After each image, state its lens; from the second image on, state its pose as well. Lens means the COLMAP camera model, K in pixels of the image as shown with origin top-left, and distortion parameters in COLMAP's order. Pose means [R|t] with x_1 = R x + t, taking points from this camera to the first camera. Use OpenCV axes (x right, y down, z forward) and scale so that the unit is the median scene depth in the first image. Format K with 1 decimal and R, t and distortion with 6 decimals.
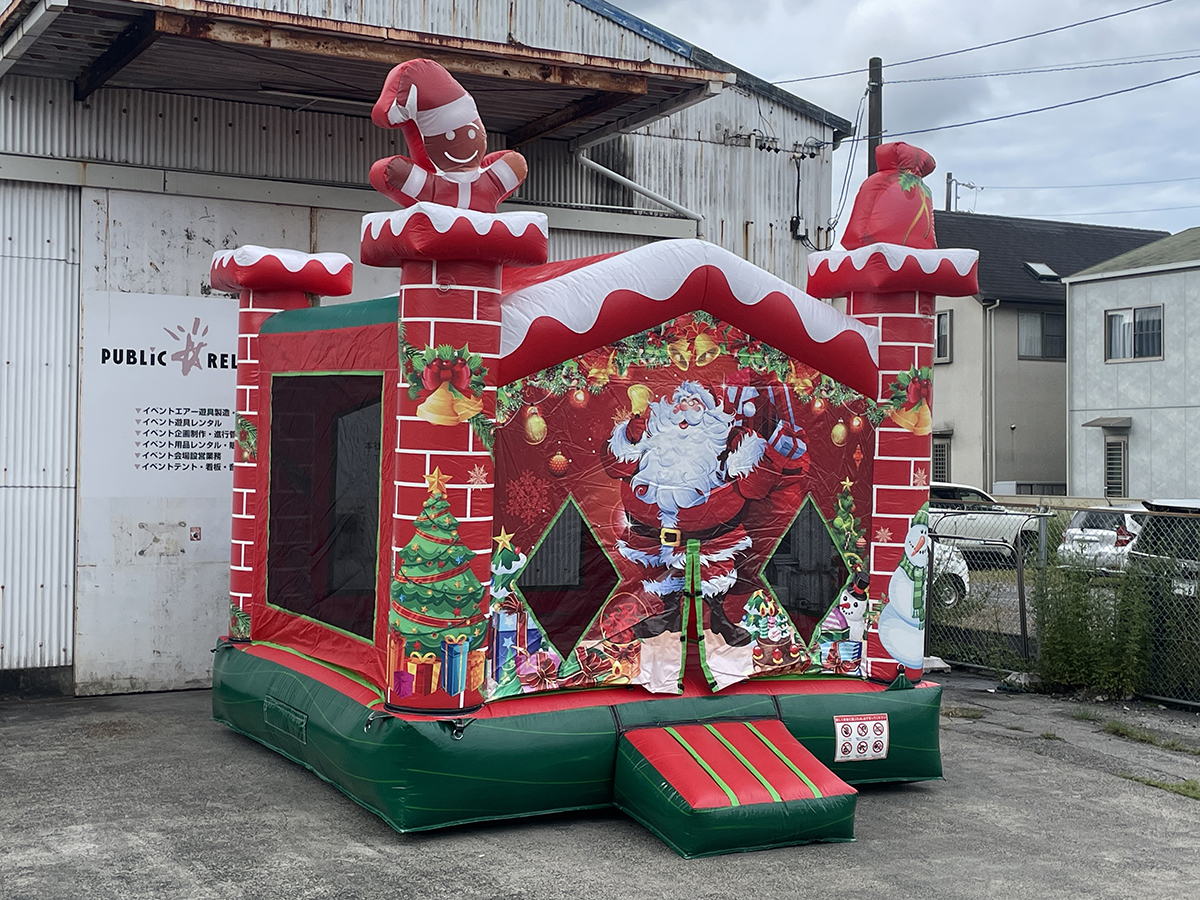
lens RADIAL K [[1727.2, 0, 619.7], [0, 1727.2, 415.4], [0, 0, 1]] dist [0.138557, -0.354950]
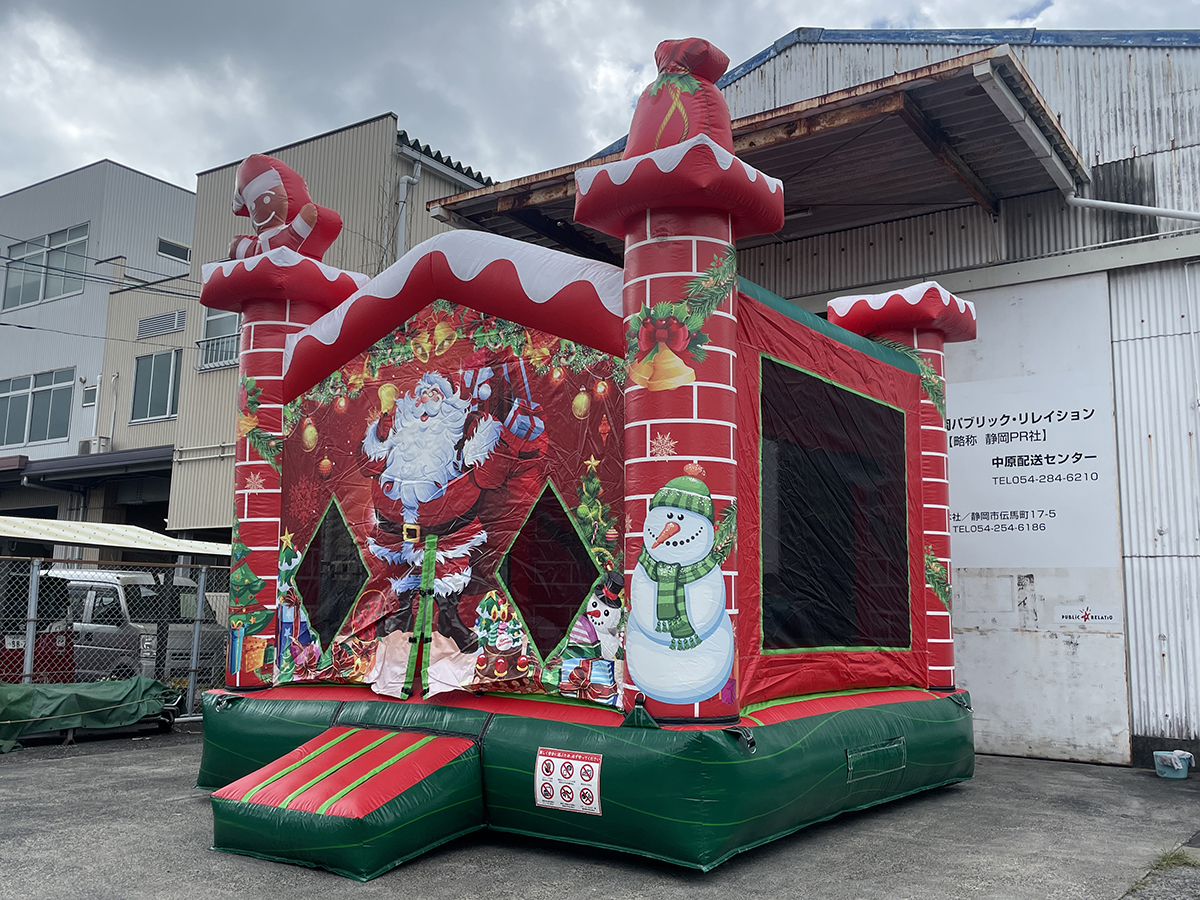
lens RADIAL K [[1167.3, 0, 586.6], [0, 1167.3, 443.7], [0, 0, 1]] dist [0.092097, -0.120570]
pose [[0.418258, -0.144431, -0.896772, 0.482850], [0.004581, 0.987600, -0.156922, 0.090132], [0.908317, 0.061526, 0.413733, 0.591372]]
